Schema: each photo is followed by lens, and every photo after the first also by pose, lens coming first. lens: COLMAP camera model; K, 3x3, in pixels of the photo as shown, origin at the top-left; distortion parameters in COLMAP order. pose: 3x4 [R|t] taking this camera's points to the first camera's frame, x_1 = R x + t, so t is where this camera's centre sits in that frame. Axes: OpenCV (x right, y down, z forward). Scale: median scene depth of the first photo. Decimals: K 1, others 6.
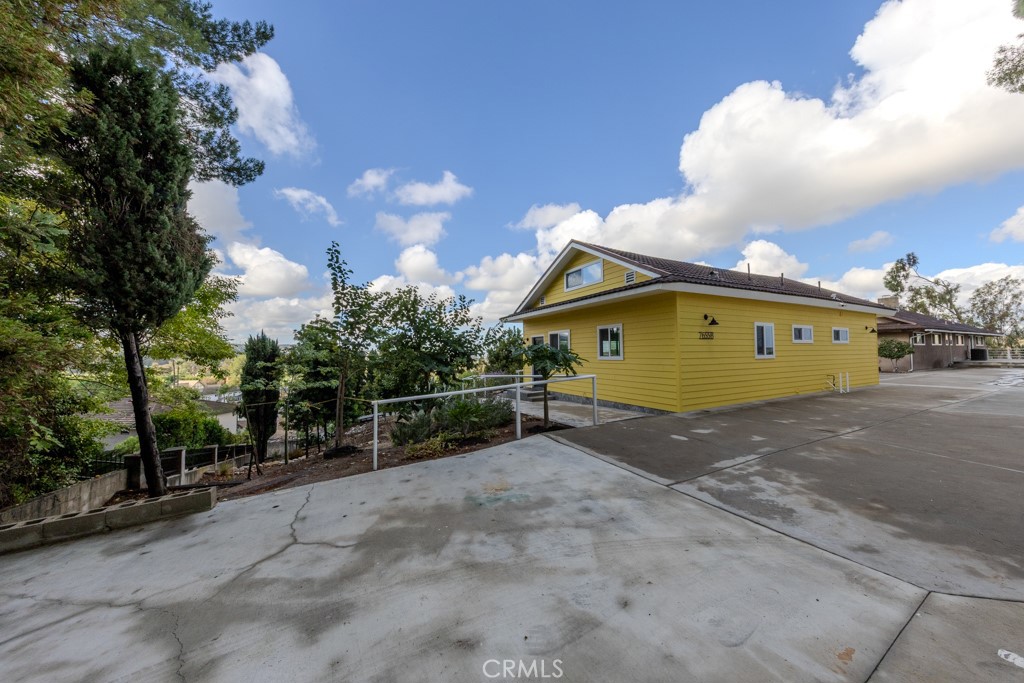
lens RADIAL K [[328.6, 0, 512.0], [0, 328.6, 341.5], [0, 0, 1]] dist [-0.000215, -0.000014]
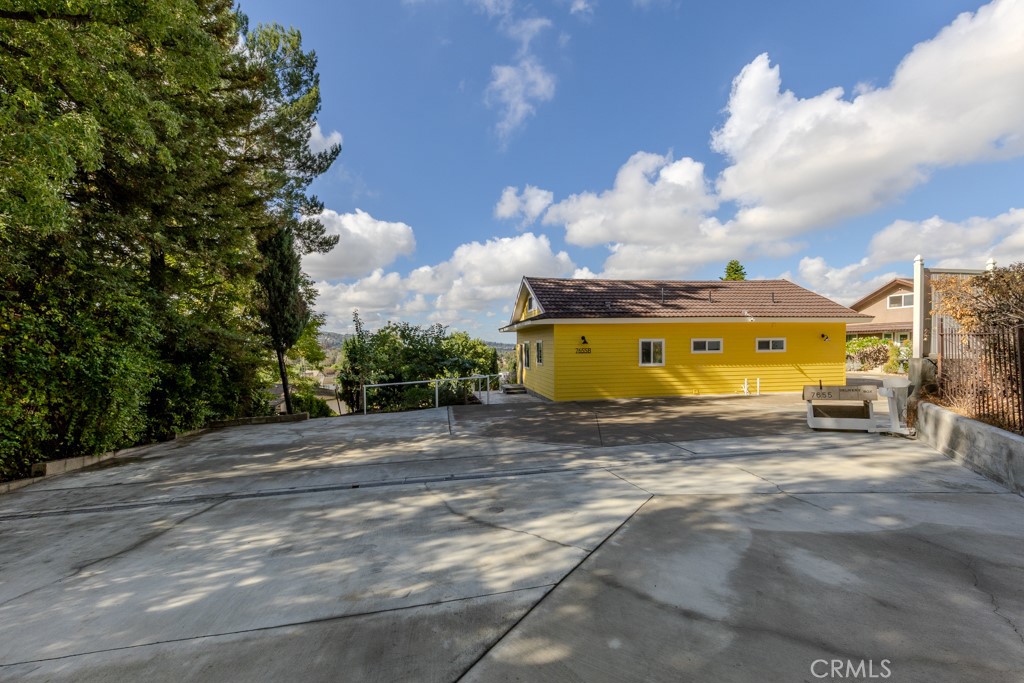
lens RADIAL K [[406.5, 0, 512.0], [0, 406.5, 341.5], [0, 0, 1]] dist [0.001799, 0.000006]
pose [[0.947526, -0.003943, -0.319655, 0.774286], [0.016251, 0.999225, 0.035846, -0.115012], [0.319266, -0.039160, 0.946856, -0.708864]]
